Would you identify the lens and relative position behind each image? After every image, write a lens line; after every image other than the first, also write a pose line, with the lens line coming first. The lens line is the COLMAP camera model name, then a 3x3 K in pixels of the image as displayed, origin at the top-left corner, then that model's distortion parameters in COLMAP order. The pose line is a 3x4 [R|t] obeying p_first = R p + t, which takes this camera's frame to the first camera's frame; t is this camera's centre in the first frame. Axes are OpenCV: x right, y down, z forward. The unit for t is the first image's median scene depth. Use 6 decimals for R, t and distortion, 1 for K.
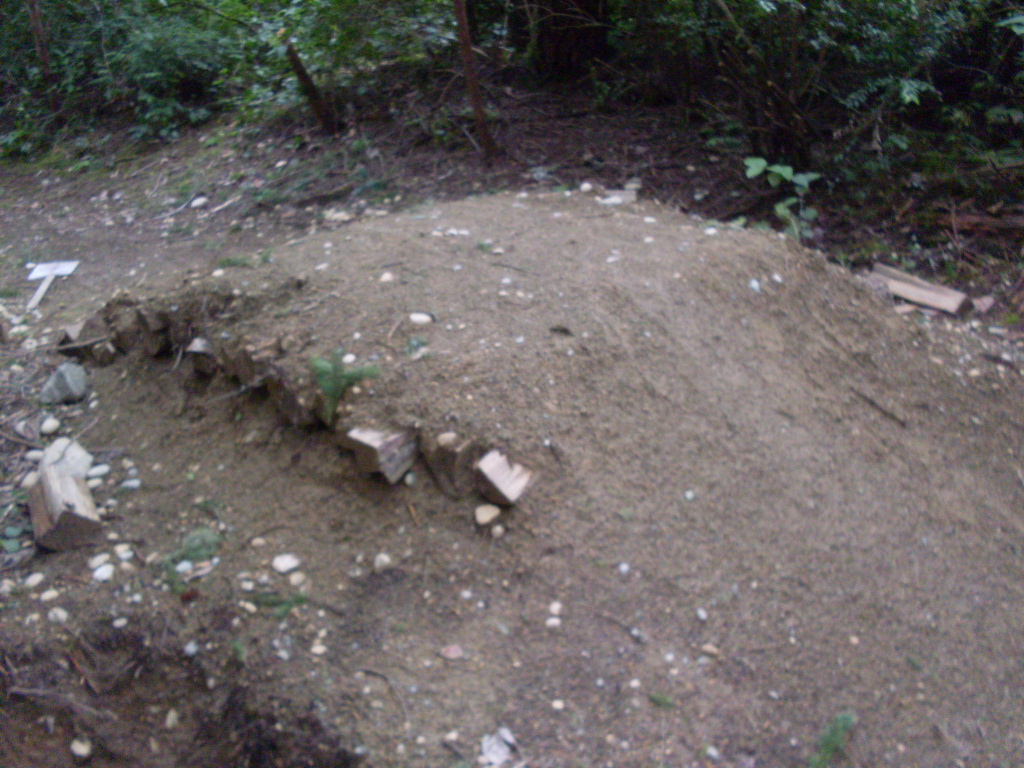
lens RADIAL K [[1160.5, 0, 511.8], [0, 1160.5, 383.9], [0, 0, 1]] dist [-0.155663, 0.000000]
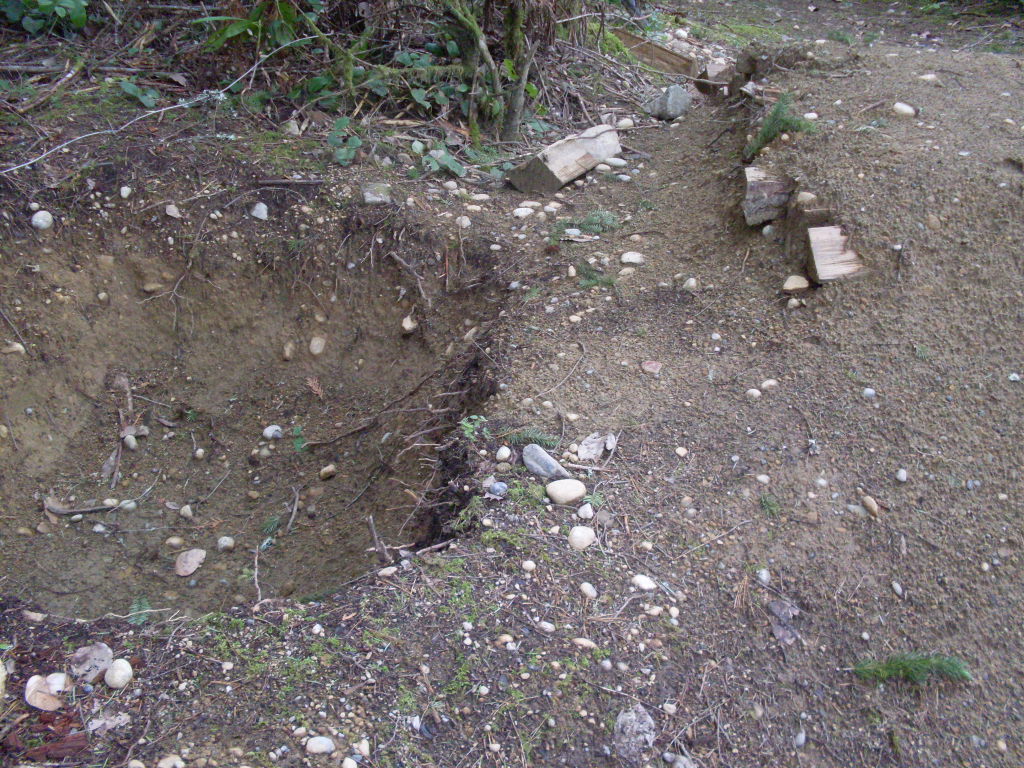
lens RADIAL K [[1160.5, 0, 512.4], [0, 1160.5, 383.2], [0, 0, 1]] dist [-0.155663, 0.000000]
pose [[0.649512, 0.460249, -0.605231, 0.406423], [-0.407573, 0.882717, 0.233871, 0.059230], [0.641887, 0.094774, 0.760920, 0.171913]]
